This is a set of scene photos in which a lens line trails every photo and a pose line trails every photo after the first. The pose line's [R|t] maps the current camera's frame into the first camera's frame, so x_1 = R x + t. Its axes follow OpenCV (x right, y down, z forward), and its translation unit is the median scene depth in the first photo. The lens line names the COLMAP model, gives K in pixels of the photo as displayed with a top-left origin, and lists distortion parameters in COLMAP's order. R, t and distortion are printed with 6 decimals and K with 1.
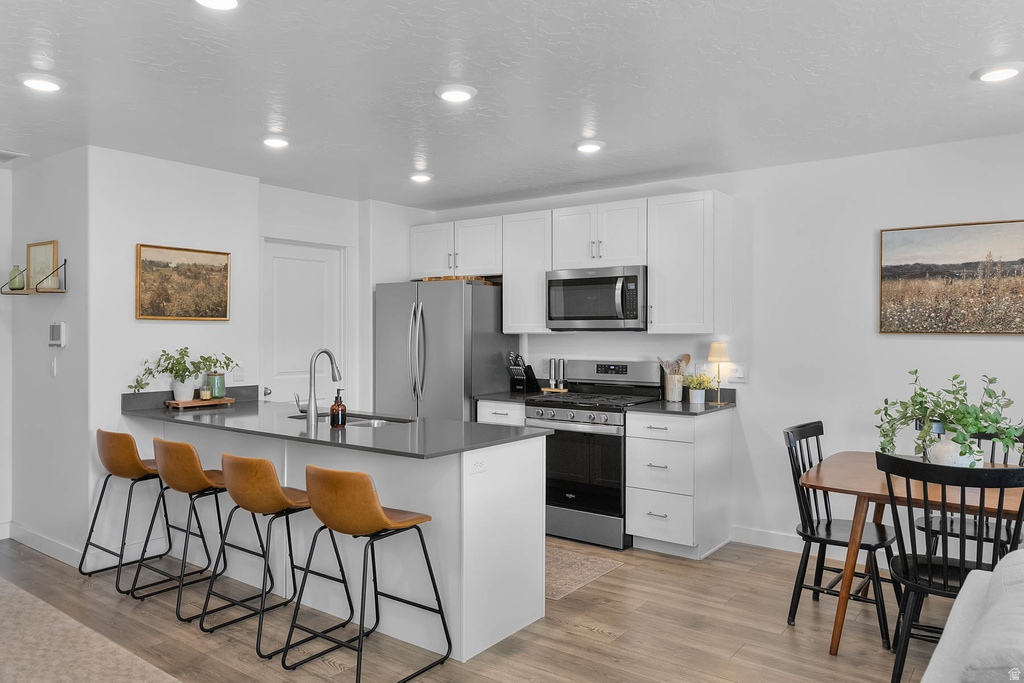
lens RADIAL K [[732.0, 0, 513.1], [0, 732.0, 330.1], [0, 0, 1]] dist [0.001601, 0.001517]
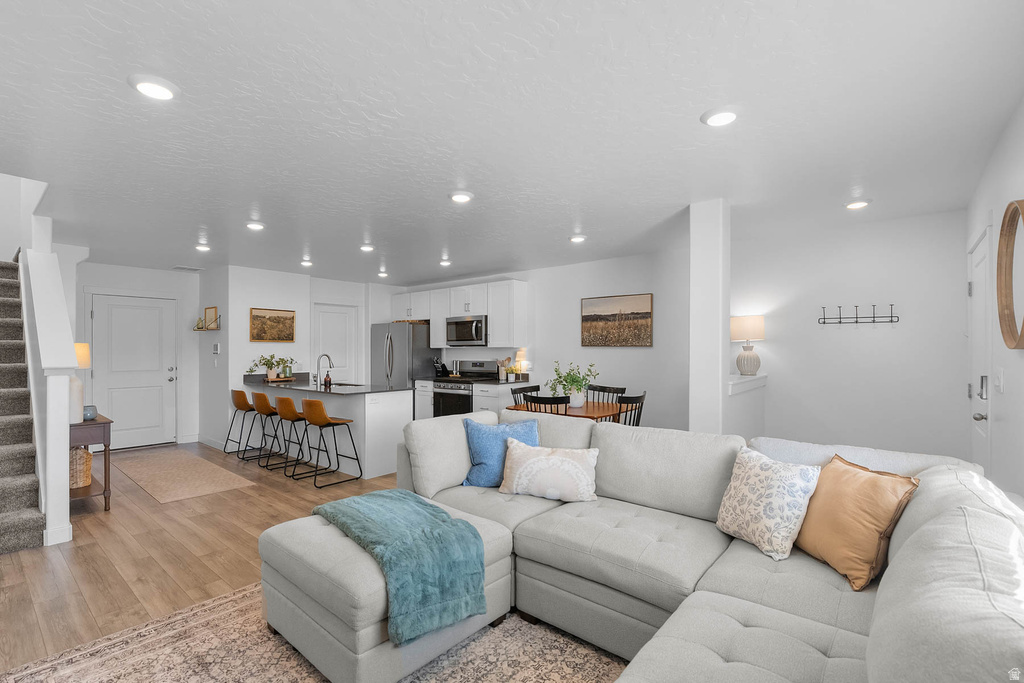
lens RADIAL K [[465.8, 0, 513.5], [0, 465.8, 351.5], [0, 0, 1]] dist [-0.011334, -0.004349]
pose [[0.999070, -0.003598, -0.042975, 0.330977], [0.003759, 0.999986, 0.003663, 0.012487], [0.042961, -0.003821, 0.999069, -0.359420]]
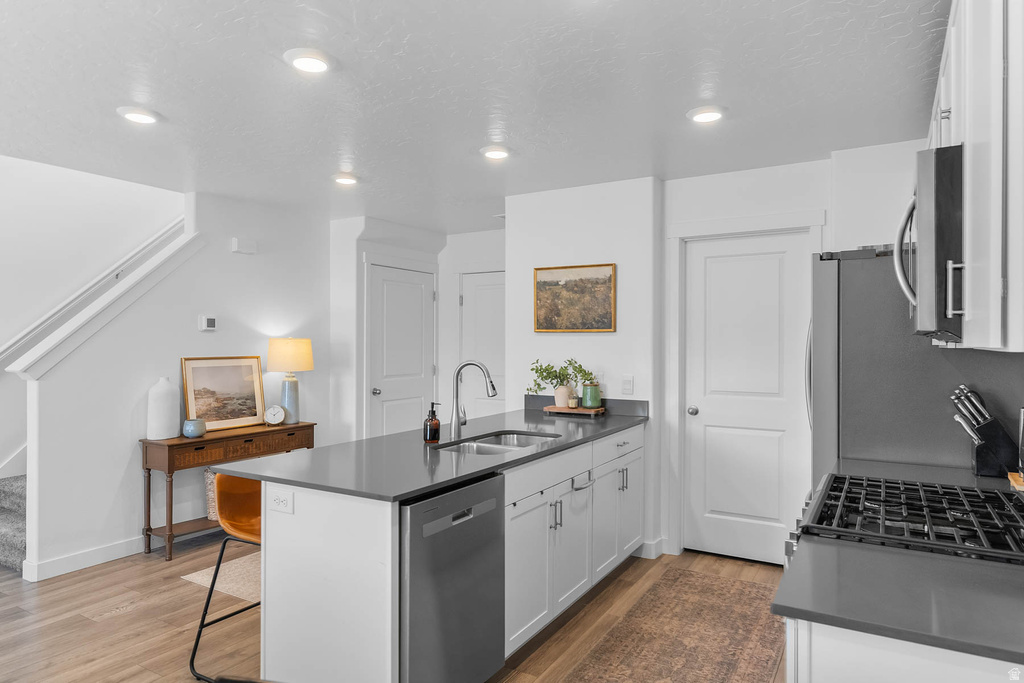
lens RADIAL K [[627.0, 0, 512.0], [0, 627.0, 341.5], [0, 0, 1]] dist [-0.036774, -0.000529]
pose [[0.118756, -0.005260, -0.992910, 0.455852], [-0.001419, 0.999984, -0.005467, 0.004957], [0.992922, 0.002058, 0.118746, 0.799467]]
